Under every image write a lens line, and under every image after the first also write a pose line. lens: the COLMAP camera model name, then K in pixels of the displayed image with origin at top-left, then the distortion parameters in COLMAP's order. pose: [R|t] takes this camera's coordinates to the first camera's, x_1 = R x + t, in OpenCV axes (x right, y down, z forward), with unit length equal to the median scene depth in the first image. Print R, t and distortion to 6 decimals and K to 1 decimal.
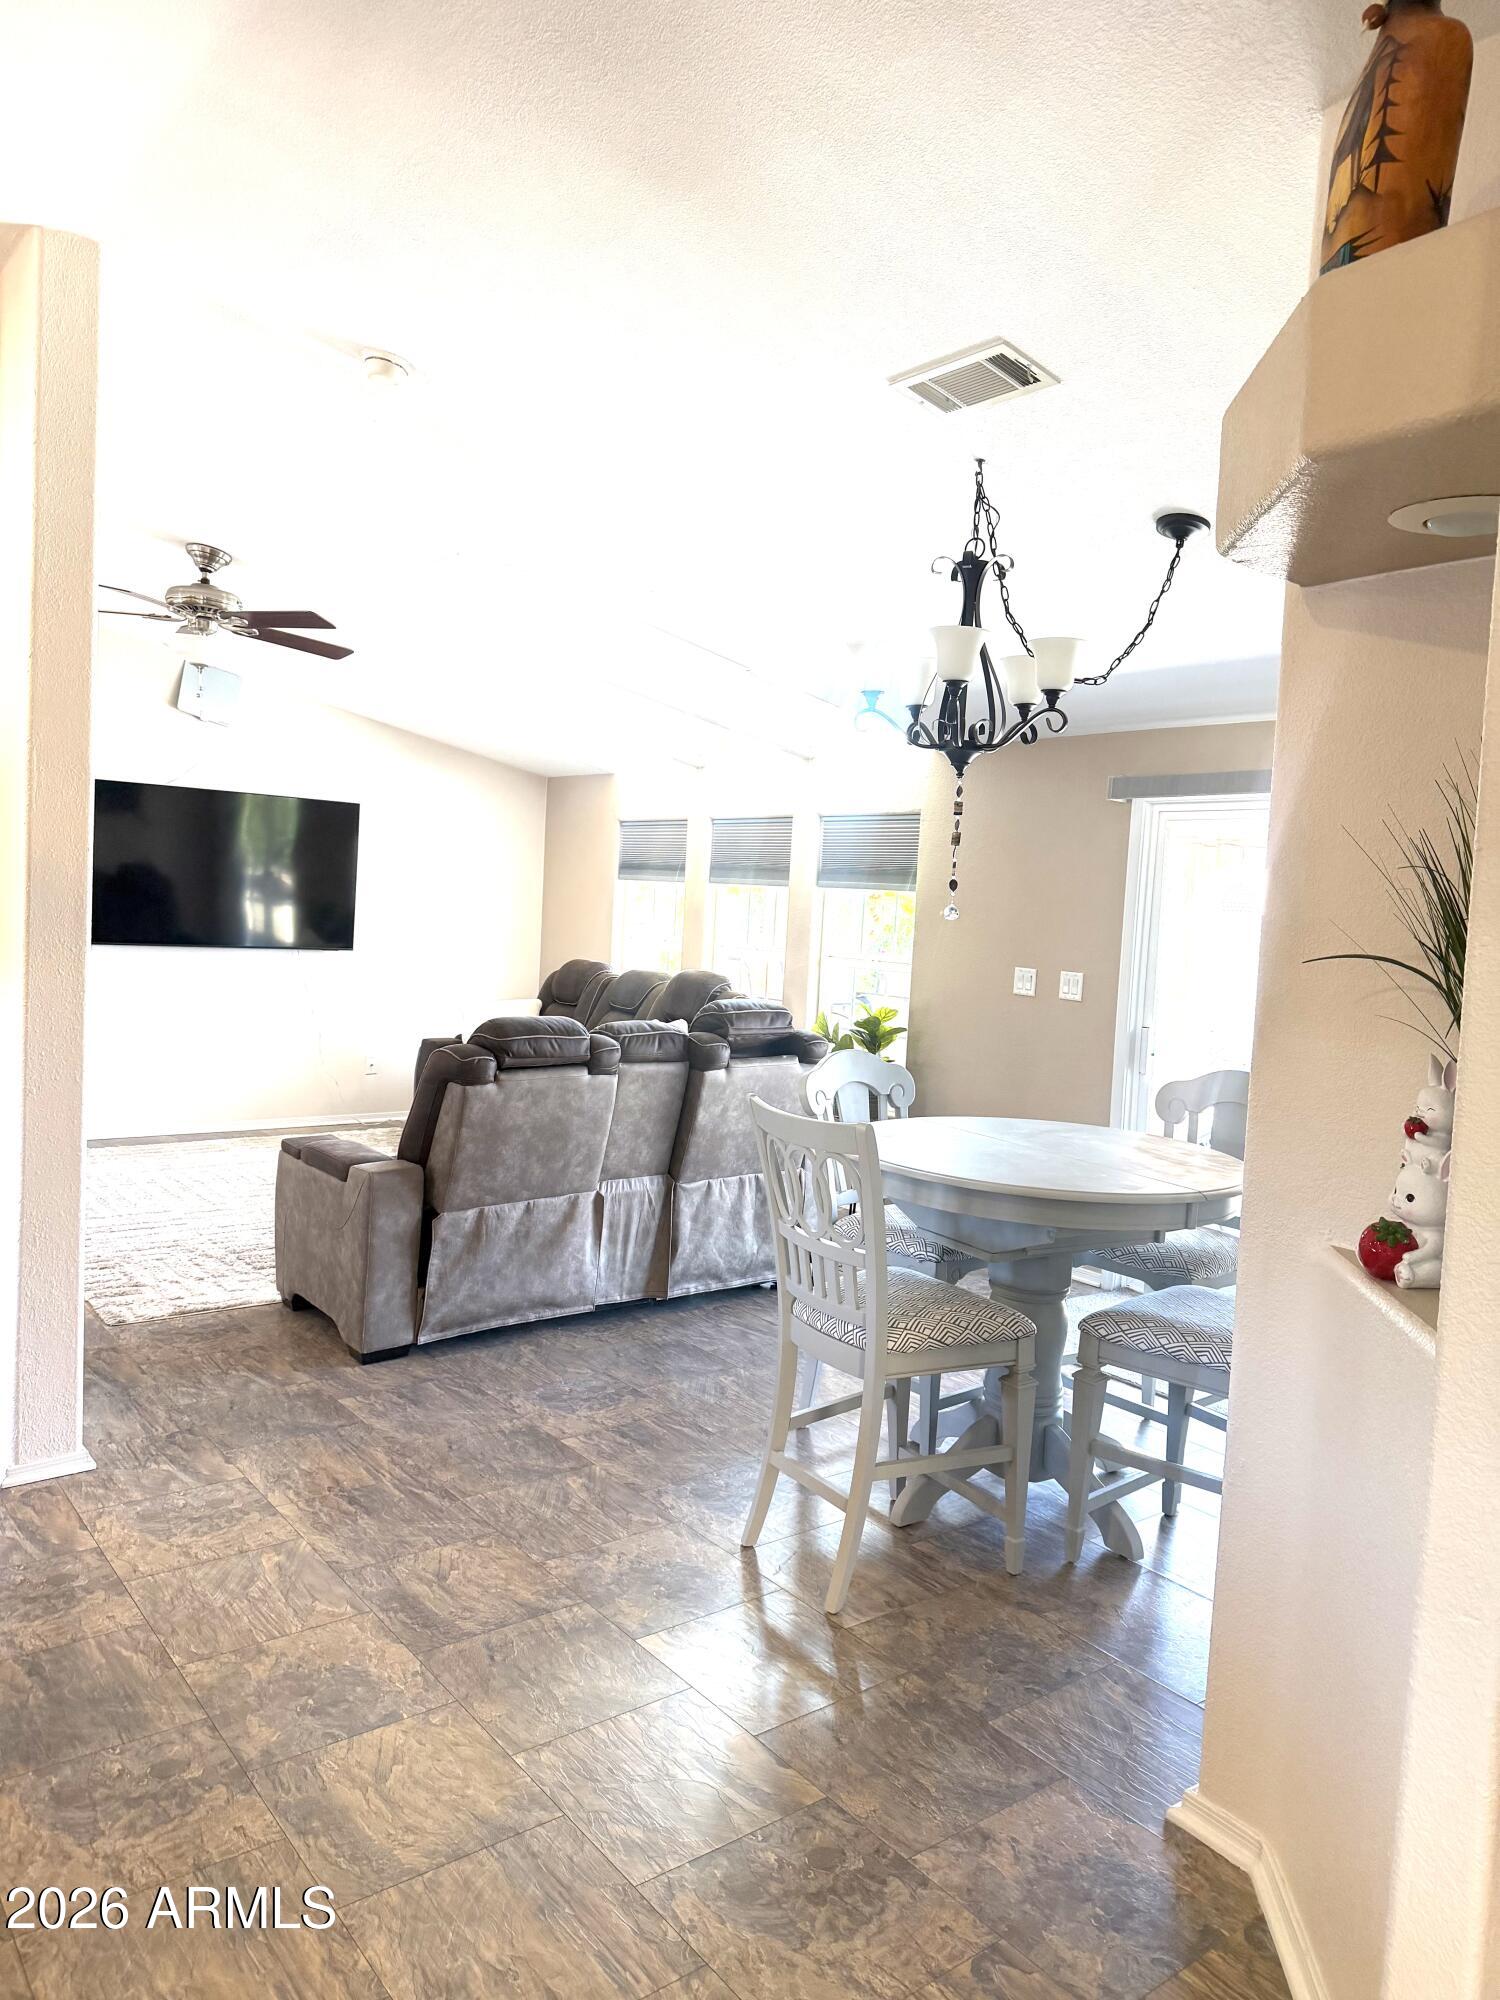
lens RADIAL K [[1393.5, 0, 750.0], [0, 1393.5, 1000.0], [0, 0, 1]] dist [0.164803, -0.283675]
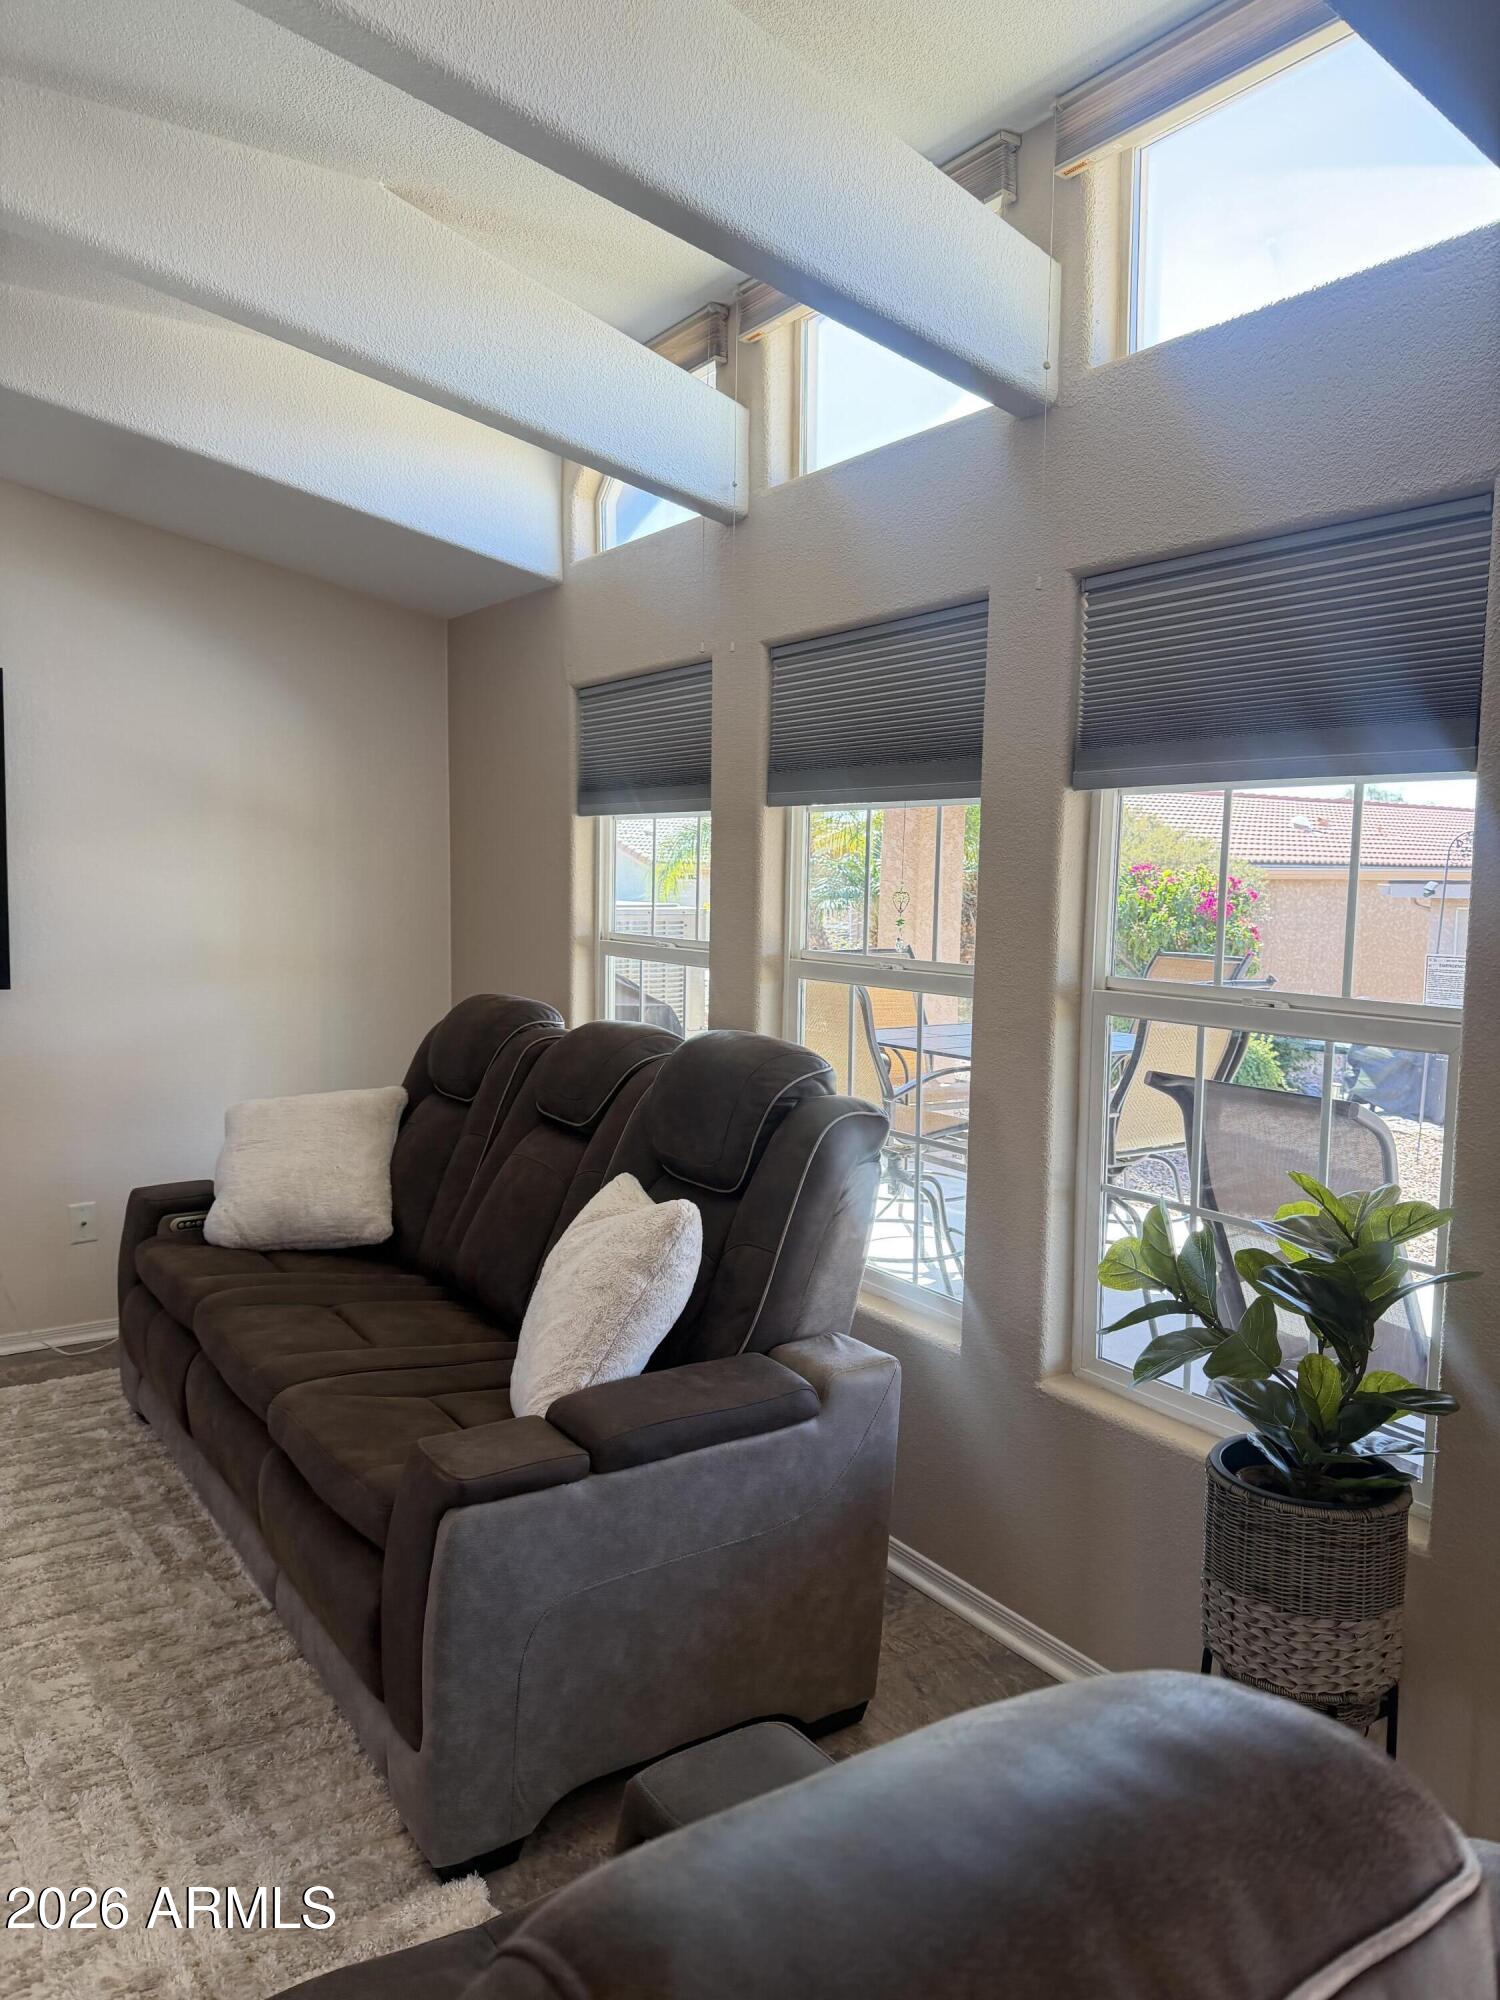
lens RADIAL K [[1422.1, 0, 750.0], [0, 1422.1, 1000.0], [0, 0, 1]] dist [0.136390, -0.195576]
pose [[0.997025, -0.032429, -0.069931, -0.013333], [0.033665, 0.999296, 0.016568, -0.057434], [0.069344, -0.018873, 0.997414, 0.981136]]
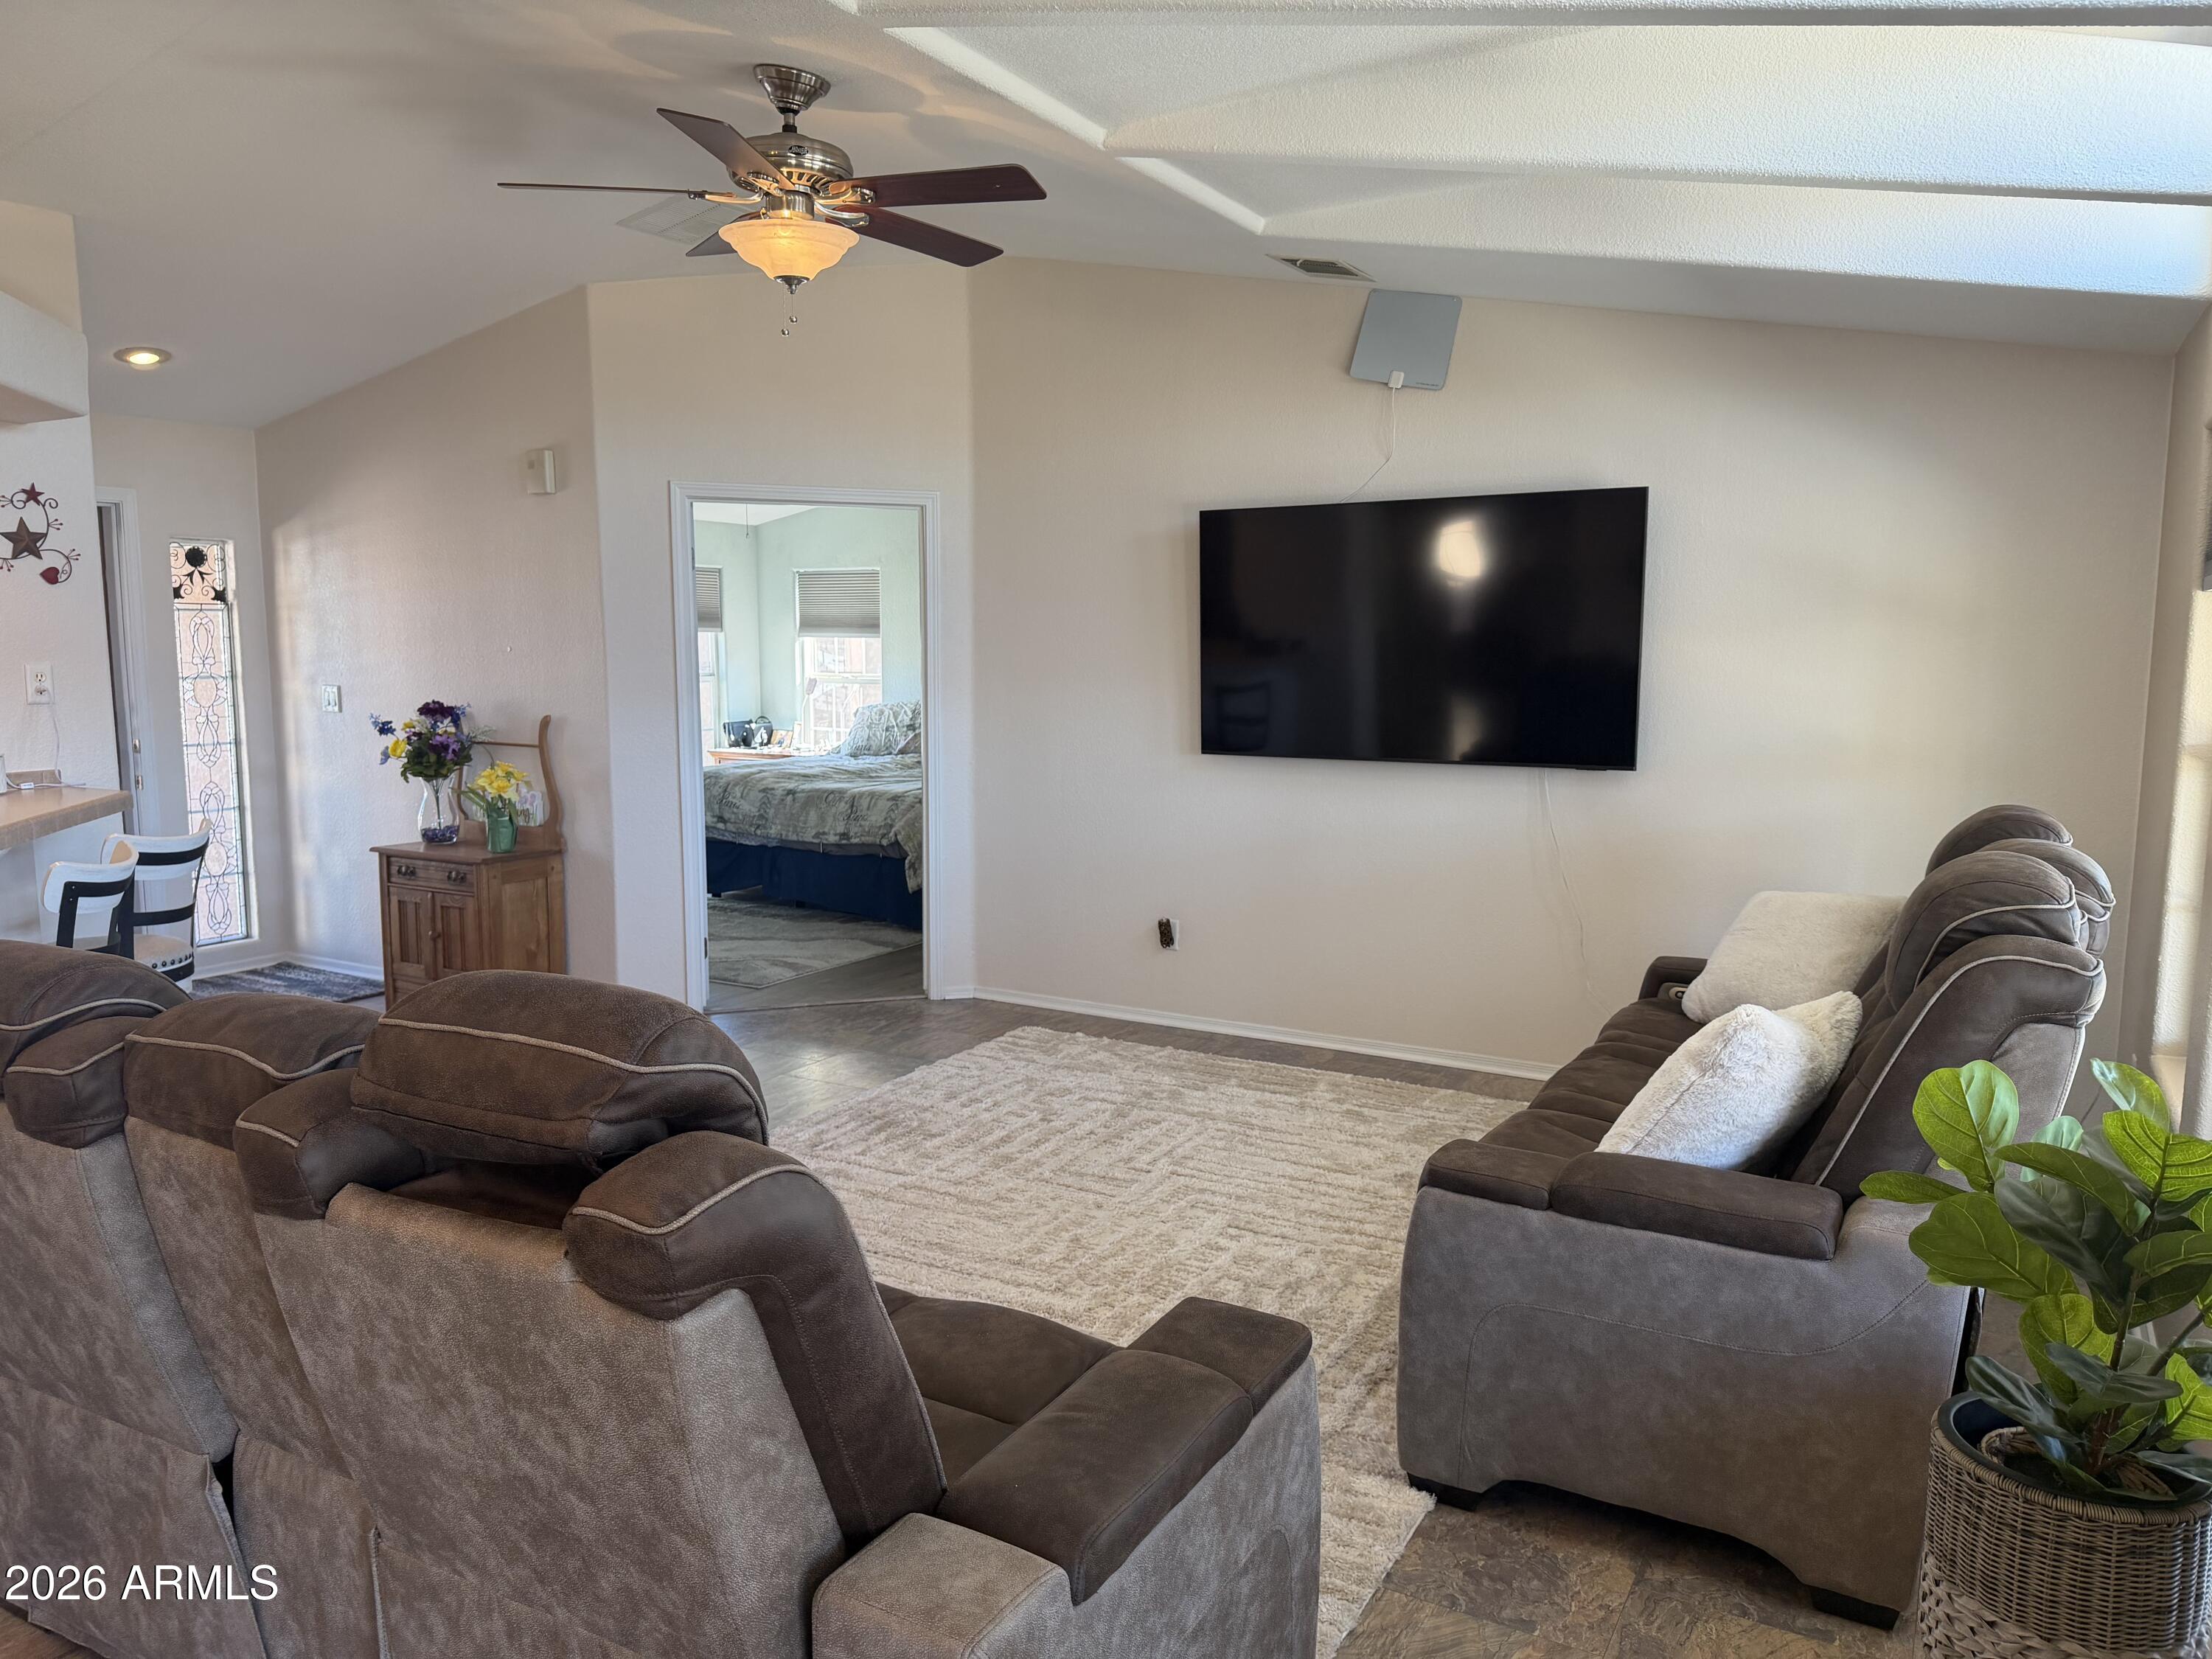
lens RADIAL K [[1572.9, 0, 1106.0], [0, 1572.9, 829.5], [0, 0, 1]] dist [0.136390, -0.195576]
pose [[0.375685, 0.054030, -0.925171, 0.345357], [-0.047871, 0.998098, 0.038850, -0.049720], [0.925510, 0.029693, 0.377556, 1.067632]]
